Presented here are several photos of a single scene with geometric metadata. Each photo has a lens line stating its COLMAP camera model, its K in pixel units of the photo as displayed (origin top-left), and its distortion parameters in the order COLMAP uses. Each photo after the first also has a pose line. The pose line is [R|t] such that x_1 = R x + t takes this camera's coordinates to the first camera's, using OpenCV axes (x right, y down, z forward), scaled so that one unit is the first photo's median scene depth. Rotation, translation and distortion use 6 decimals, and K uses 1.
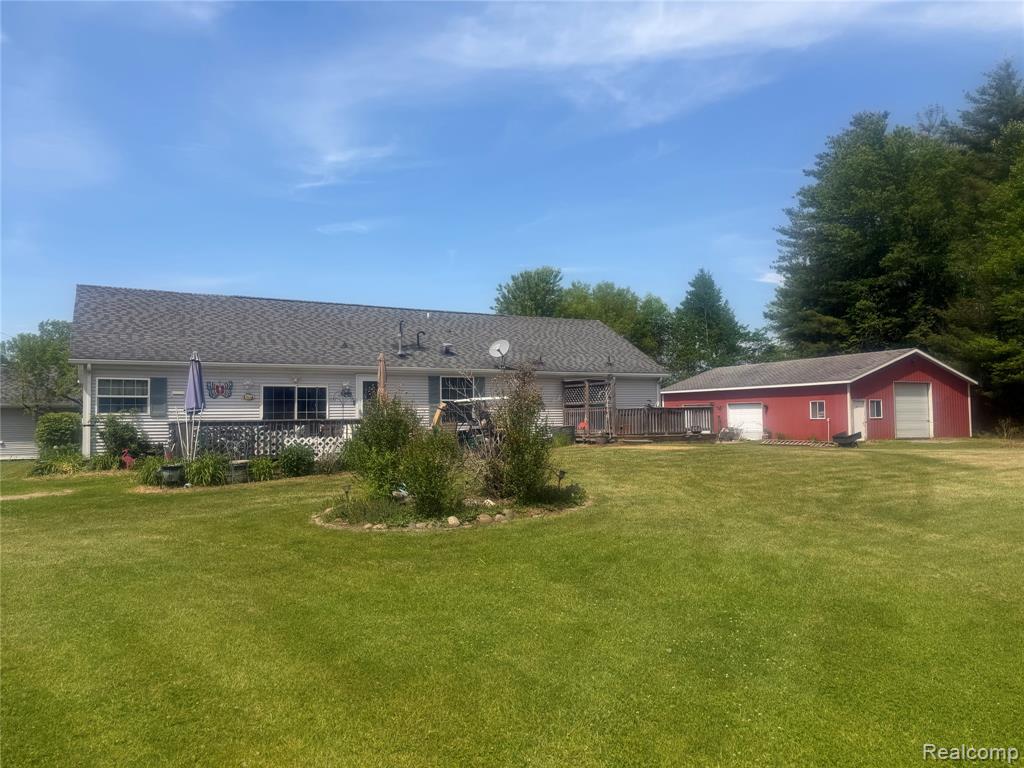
lens RADIAL K [[731.5, 0, 531.5], [0, 731.5, 376.4], [0, 0, 1]] dist [0.073937, -0.077306]
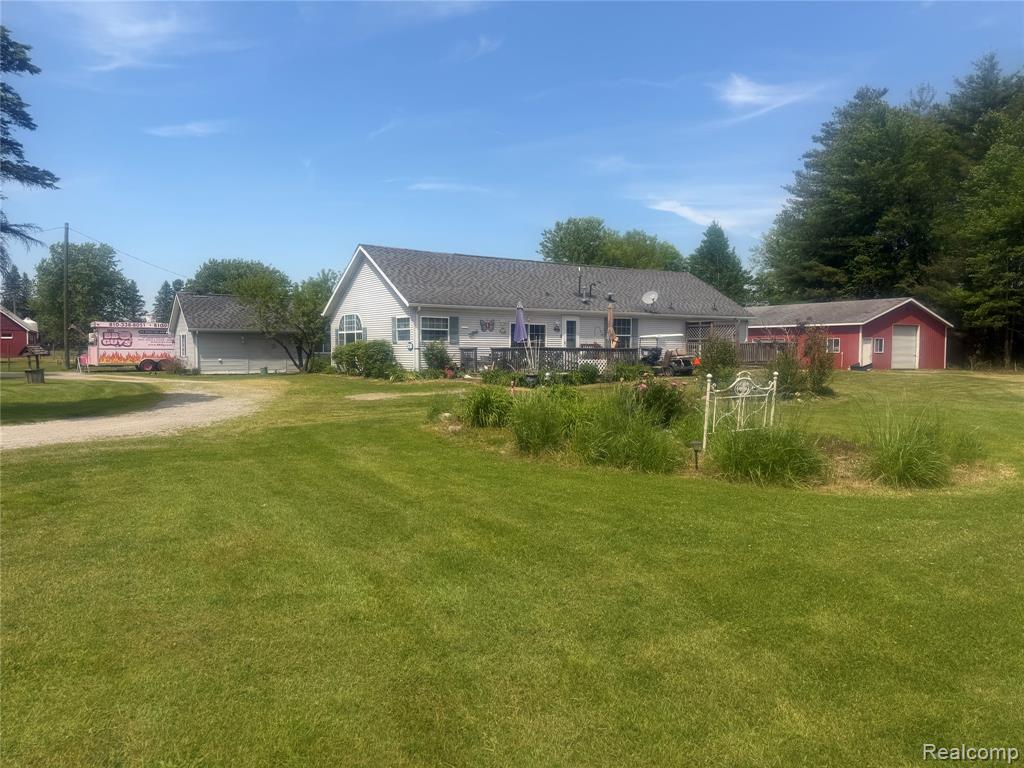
lens RADIAL K [[731.5, 0, 521.4], [0, 731.5, 381.3], [0, 0, 1]] dist [0.073937, -0.077306]
pose [[0.997092, 0.015211, 0.074672, -0.222636], [-0.022826, 0.994501, 0.102205, -0.010134], [-0.072707, -0.103613, 0.991957, -0.207408]]
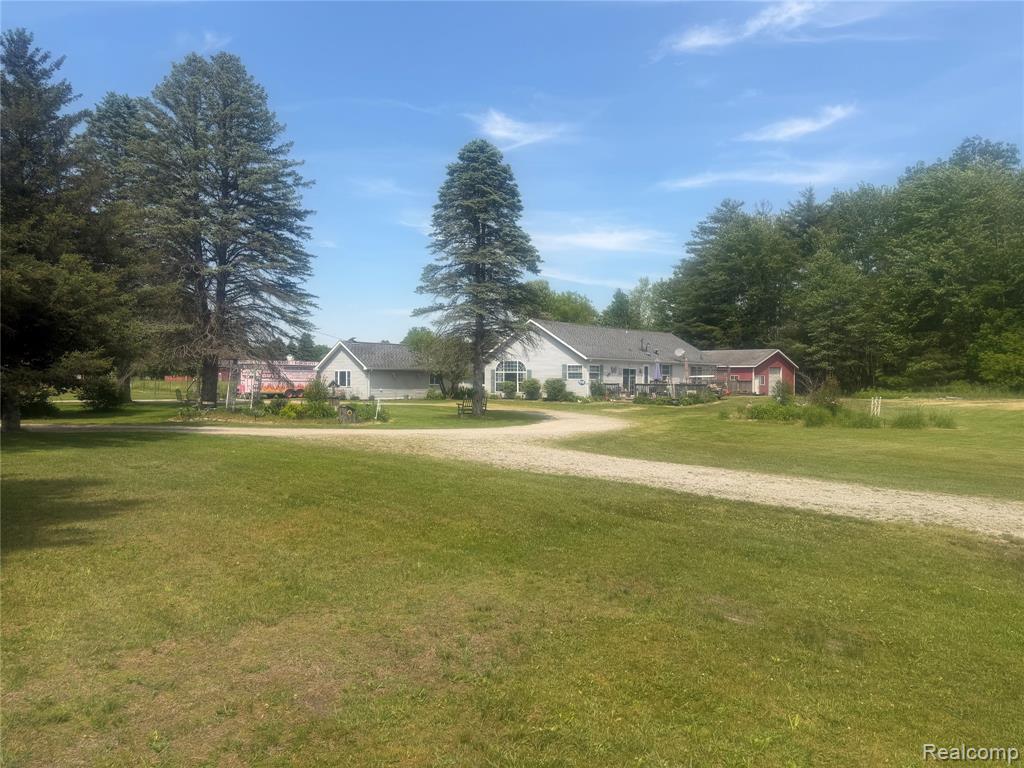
lens RADIAL K [[731.5, 0, 502.9], [0, 731.5, 396.4], [0, 0, 1]] dist [0.073937, -0.077306]
pose [[0.941920, 0.015357, 0.335486, -0.759337], [-0.043543, 0.996107, 0.076654, -0.030569], [-0.333003, -0.086809, 0.938921, -0.550829]]
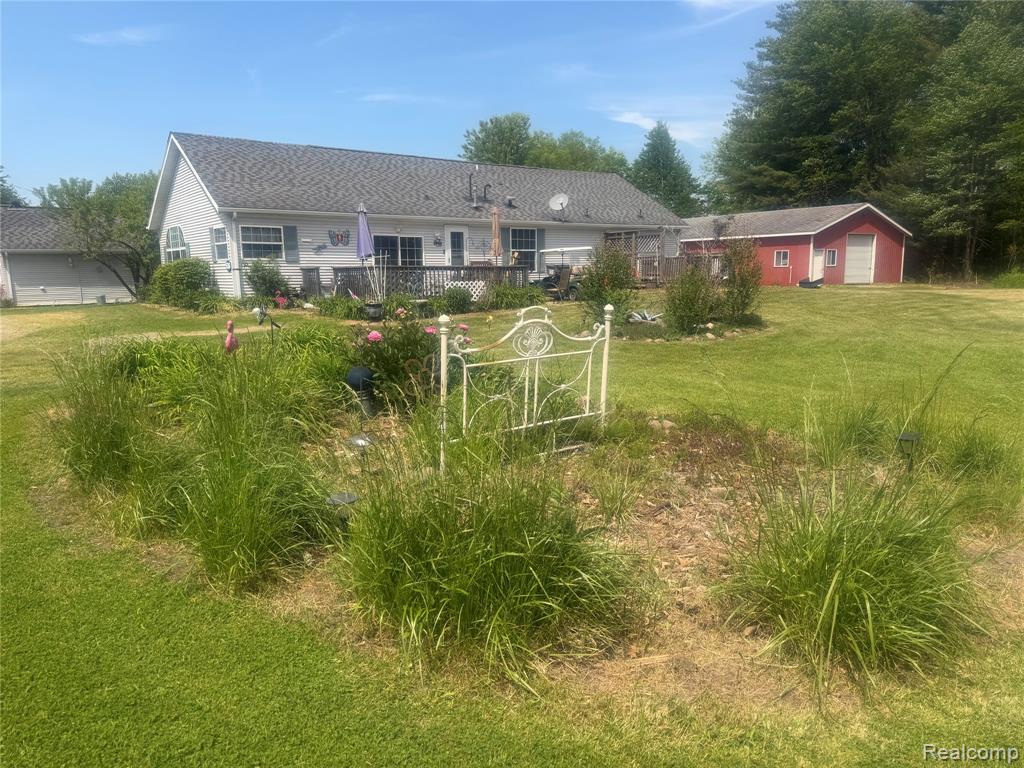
lens RADIAL K [[731.5, 0, 531.9], [0, 731.5, 381.2], [0, 0, 1]] dist [0.073937, -0.077306]
pose [[0.990299, -0.019165, 0.137623, -0.141056], [-0.009922, 0.978162, 0.207608, -0.001979], [-0.138596, -0.206960, 0.968483, -0.074826]]
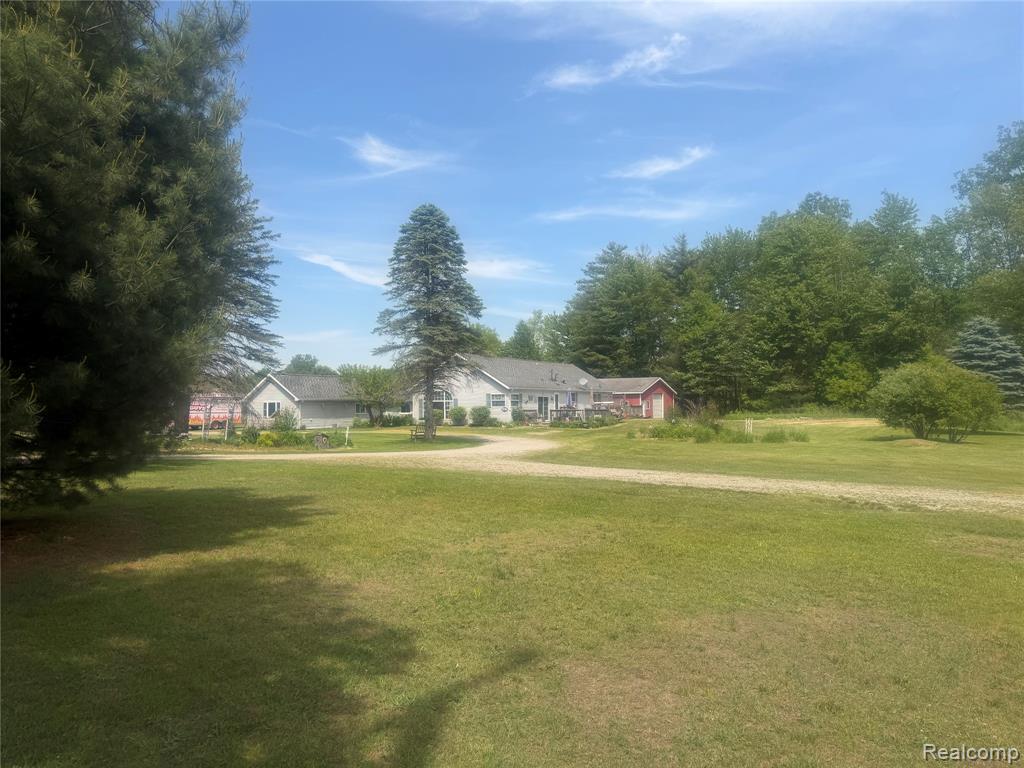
lens RADIAL K [[739.3, 0, 507.7], [0, 739.3, 391.9], [0, 0, 1]] dist [0.082026, -0.025716]
pose [[0.873187, 0.018840, 0.487021, -0.885328], [-0.037074, 0.998925, 0.027828, -0.037071], [-0.485973, -0.042355, 0.872947, -0.650570]]
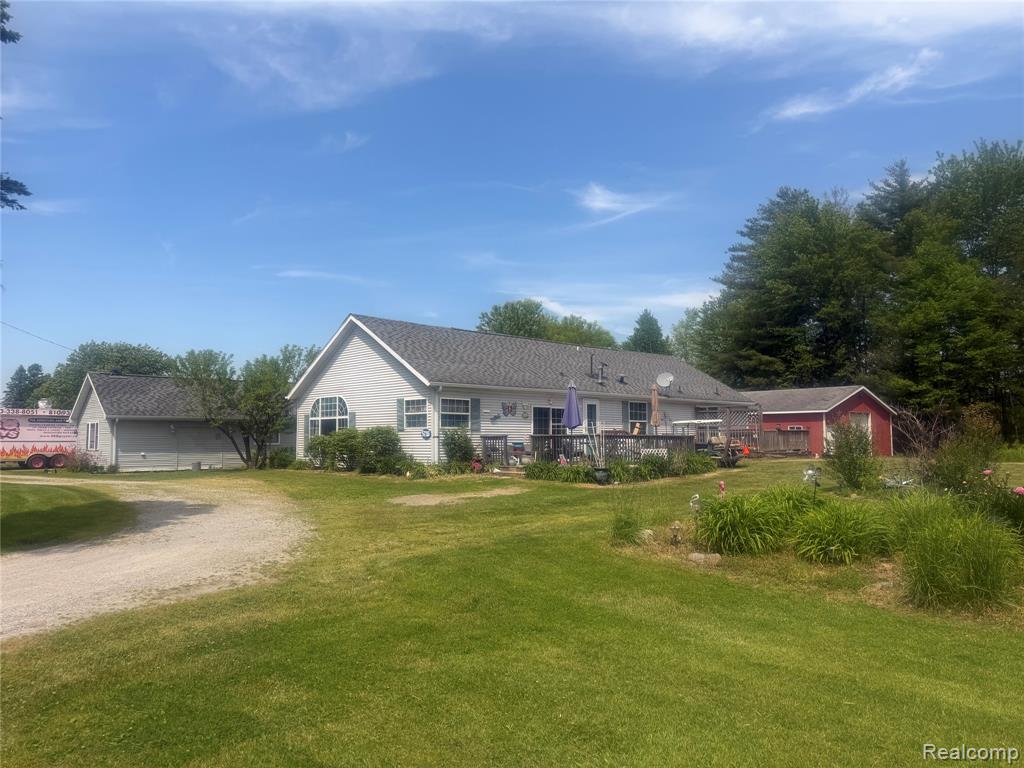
lens RADIAL K [[731.5, 0, 521.0], [0, 731.5, 385.7], [0, 0, 1]] dist [0.073937, -0.077306]
pose [[0.970623, 0.030307, 0.238691, -0.335789], [-0.026851, 0.999482, -0.017719, 0.000029], [-0.239104, 0.010790, 0.970934, -0.087242]]
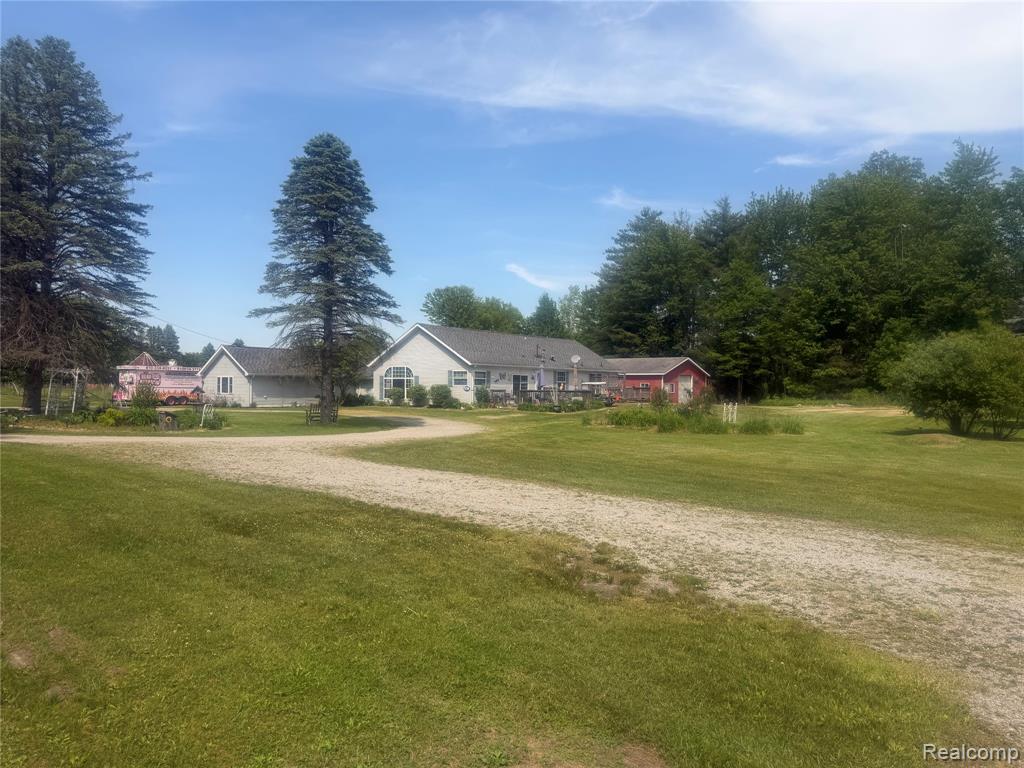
lens RADIAL K [[731.5, 0, 501.7], [0, 731.5, 395.9], [0, 0, 1]] dist [0.073937, -0.077306]
pose [[0.922078, 0.020166, 0.386478, -0.644413], [-0.047257, 0.997035, 0.060723, -0.029558], [-0.384108, -0.074255, 0.920297, -0.563480]]
